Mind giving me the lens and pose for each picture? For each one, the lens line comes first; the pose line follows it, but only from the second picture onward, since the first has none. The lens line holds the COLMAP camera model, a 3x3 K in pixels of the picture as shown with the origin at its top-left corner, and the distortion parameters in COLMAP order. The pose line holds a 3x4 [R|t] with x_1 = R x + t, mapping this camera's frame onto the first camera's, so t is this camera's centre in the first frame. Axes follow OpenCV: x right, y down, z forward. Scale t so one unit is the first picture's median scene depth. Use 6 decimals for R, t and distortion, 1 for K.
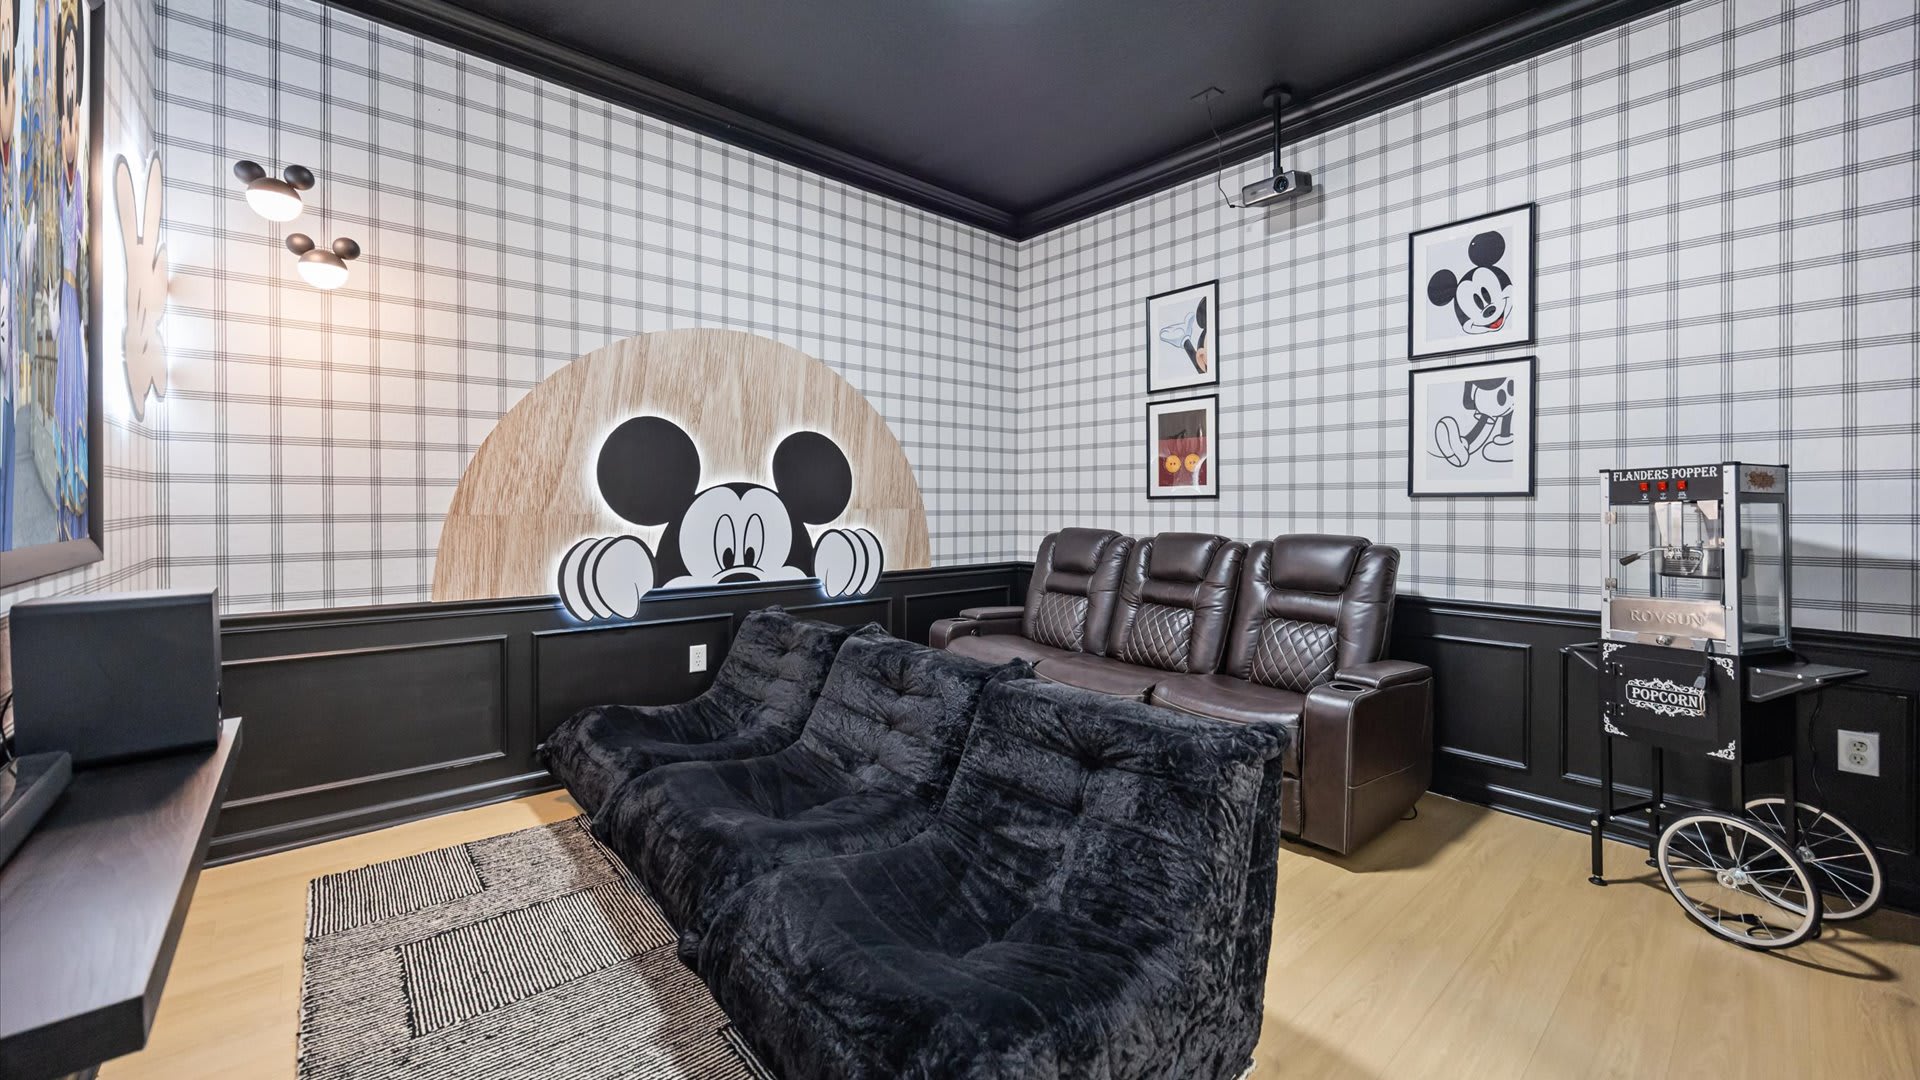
lens RADIAL K [[763.9, 0, 994.7], [0, 763.9, 506.7], [0, 0, 1]] dist [-0.003406, -0.000496]
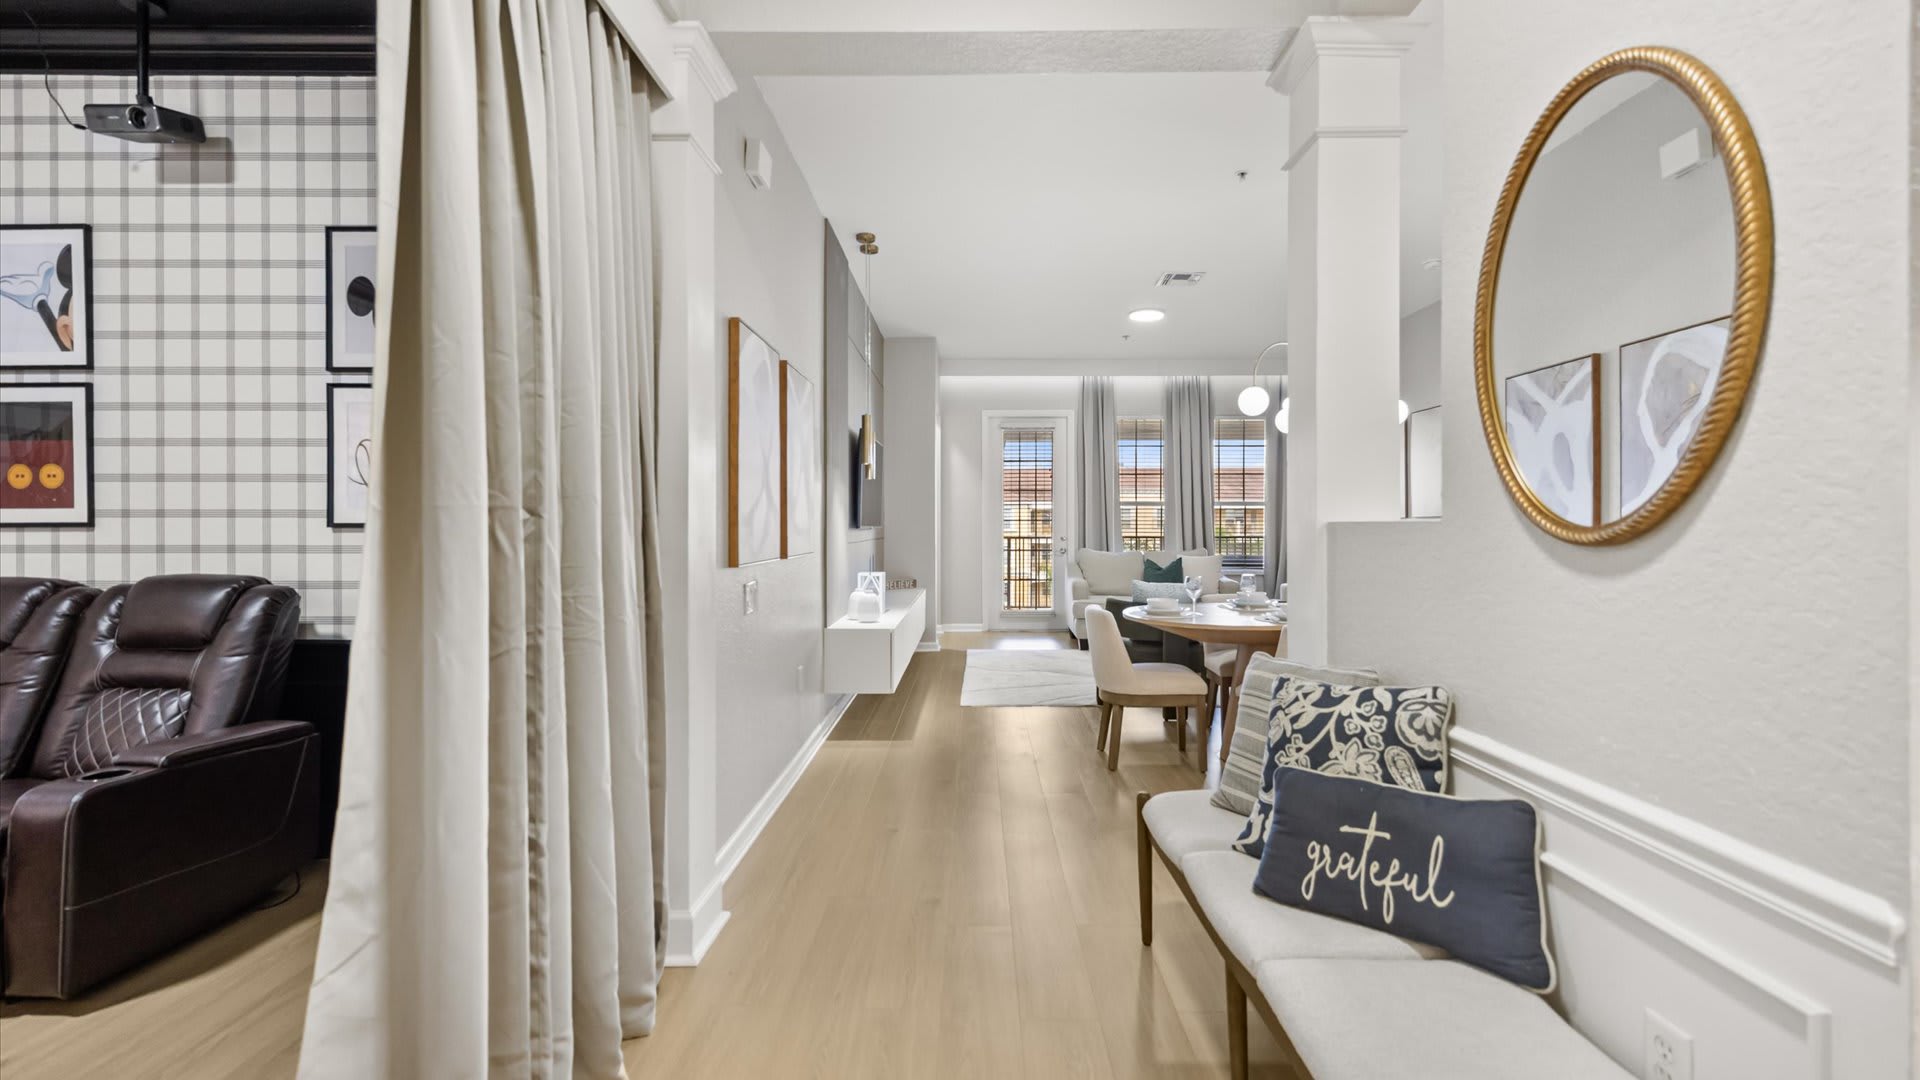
lens RADIAL K [[934.1, 0, 959.3], [0, 934.1, 536.1], [0, 0, 1]] dist [0.004905, -0.000093]
pose [[0.668665, 0.002825, 0.743558, 0.208325], [-0.000022, 0.999993, -0.003780, 0.000737], [-0.743564, 0.002511, 0.668660, -0.233032]]
